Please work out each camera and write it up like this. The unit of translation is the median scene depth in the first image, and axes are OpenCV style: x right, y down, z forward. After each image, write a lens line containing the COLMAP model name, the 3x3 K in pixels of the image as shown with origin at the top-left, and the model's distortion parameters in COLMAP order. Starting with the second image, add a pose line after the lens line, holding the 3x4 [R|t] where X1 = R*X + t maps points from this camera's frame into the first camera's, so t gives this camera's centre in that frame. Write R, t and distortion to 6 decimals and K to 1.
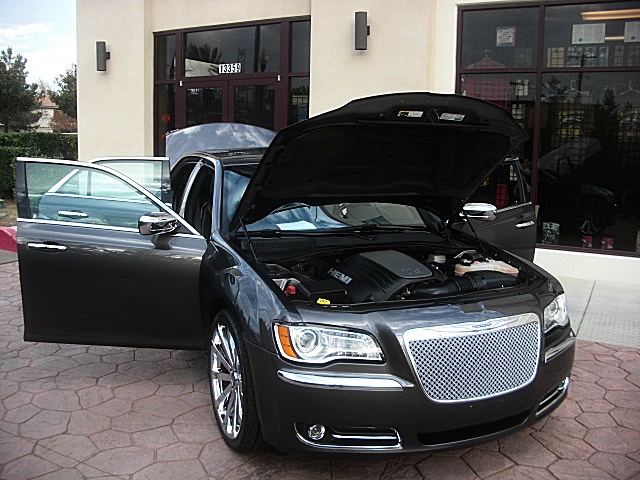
lens RADIAL K [[604.9, 0, 317.6], [0, 604.9, 260.7], [0, 0, 1]] dist [-0.110647, 0.000000]
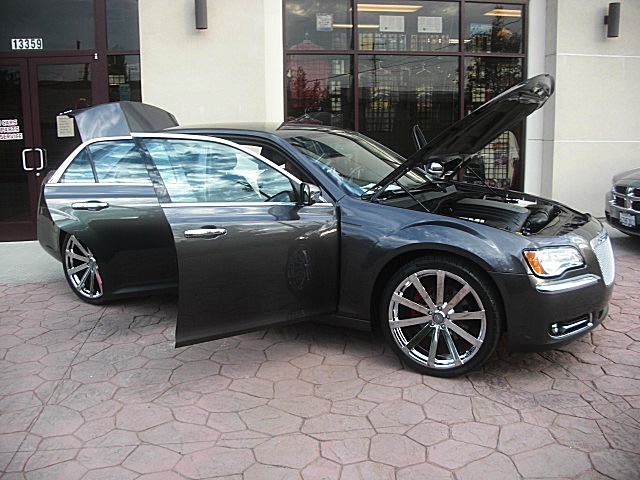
lens RADIAL K [[604.9, 0, 312.0], [0, 604.9, 240.2], [0, 0, 1]] dist [-0.110647, 0.000000]
pose [[0.812230, -0.134791, 0.567551, -0.817023], [0.139393, 0.989599, 0.035538, -0.015311], [-0.566438, 0.050247, 0.822571, 0.166834]]
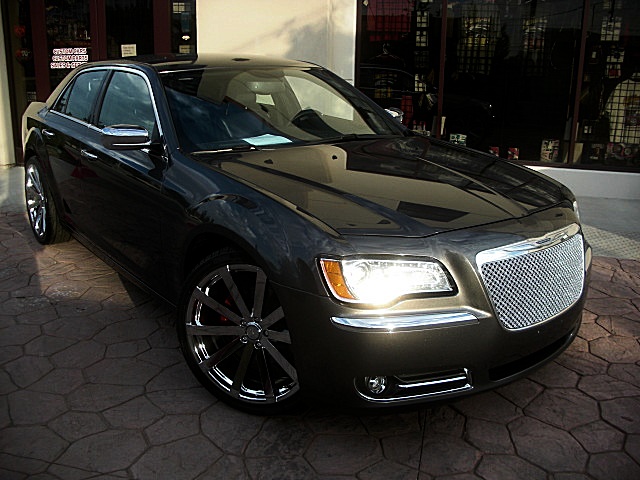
lens RADIAL K [[604.9, 0, 316.2], [0, 604.9, 242.9], [0, 0, 1]] dist [-0.110647, 0.000000]
pose [[0.965672, -0.075657, 0.248504, -0.193607], [0.051806, 0.993520, 0.101161, 0.004688], [-0.254547, -0.084814, 0.963334, 0.176351]]
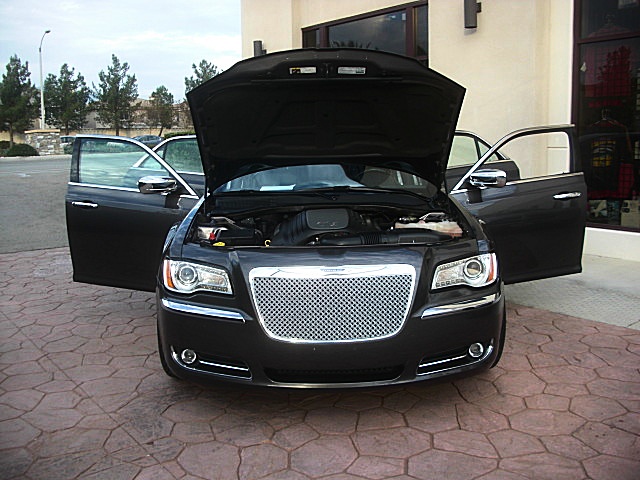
lens RADIAL K [[604.9, 0, 320.4], [0, 604.9, 259.3], [0, 0, 1]] dist [-0.110647, 0.000000]
pose [[0.925421, 0.042585, -0.376539, 0.461538], [-0.043530, 0.999034, 0.006003, 0.061358], [0.376431, 0.010836, 0.926381, 0.034022]]
